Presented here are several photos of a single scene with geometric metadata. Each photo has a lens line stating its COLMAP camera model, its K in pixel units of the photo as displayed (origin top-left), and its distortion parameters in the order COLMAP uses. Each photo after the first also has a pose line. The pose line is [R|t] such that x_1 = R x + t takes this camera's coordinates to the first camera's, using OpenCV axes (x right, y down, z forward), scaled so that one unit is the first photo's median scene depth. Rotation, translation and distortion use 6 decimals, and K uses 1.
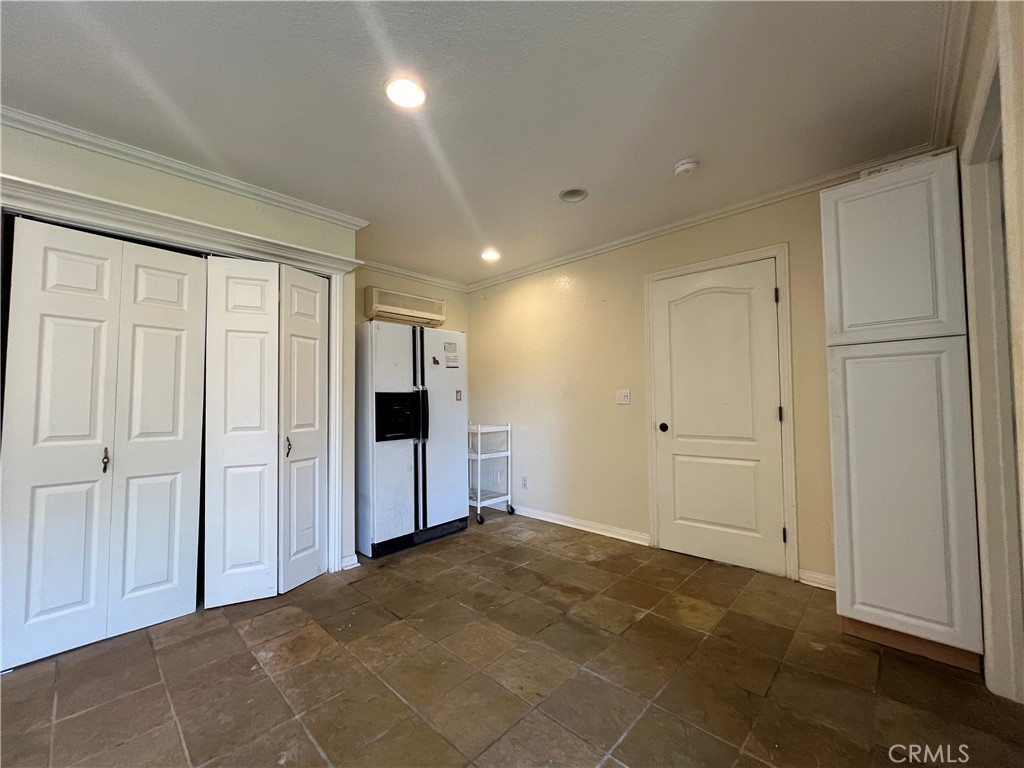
lens RADIAL K [[412.2, 0, 513.6], [0, 412.2, 386.4], [0, 0, 1]] dist [-0.002167, 0.000228]
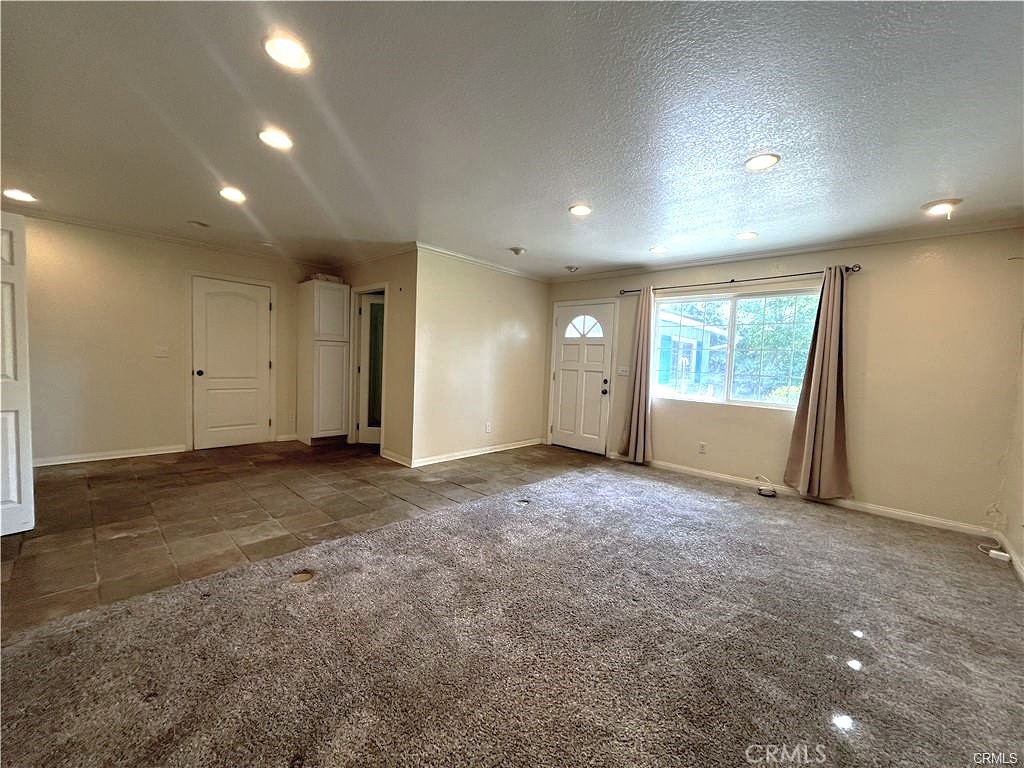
lens RADIAL K [[412.2, 0, 513.6], [0, 412.2, 386.4], [0, 0, 1]] dist [-0.002167, 0.000228]
pose [[-0.005054, -0.050186, 0.998727, -1.826094], [-0.077451, 0.995759, 0.049645, -0.029700], [-0.996983, -0.077102, -0.008920, -0.271330]]
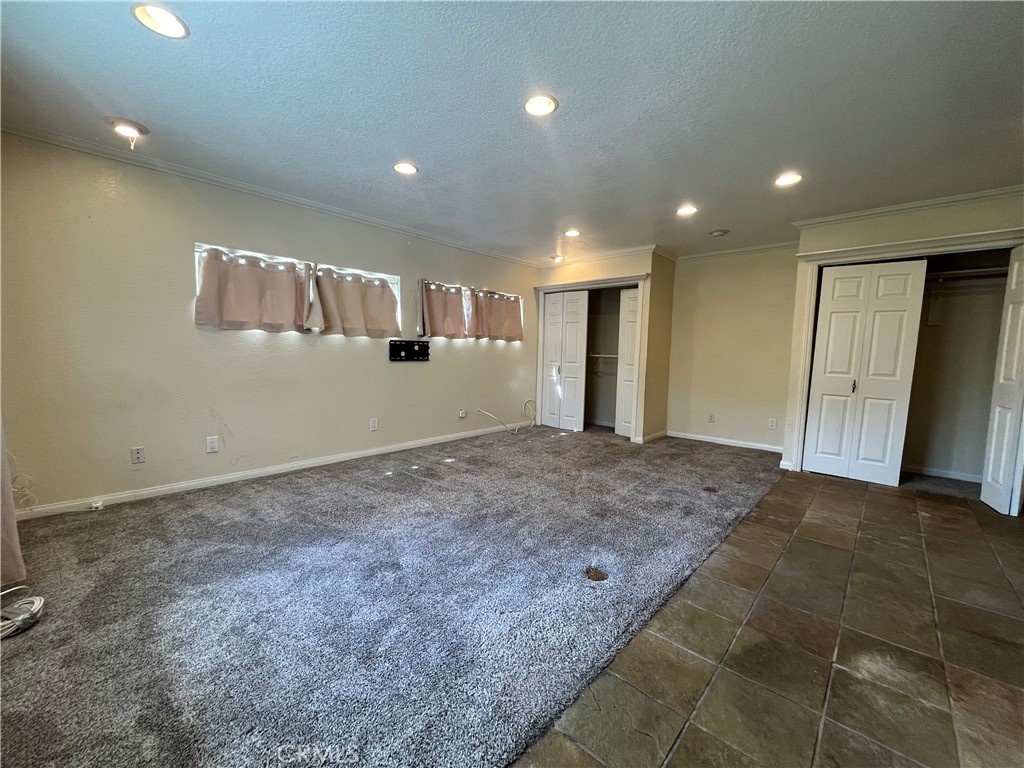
lens RADIAL K [[412.2, 0, 513.6], [0, 412.2, 386.4], [0, 0, 1]] dist [-0.002167, 0.000228]
pose [[0.015725, 0.101586, -0.994702, 0.853124], [0.014961, 0.994690, 0.101821, -0.035969], [0.999764, -0.016483, 0.014122, -0.583303]]
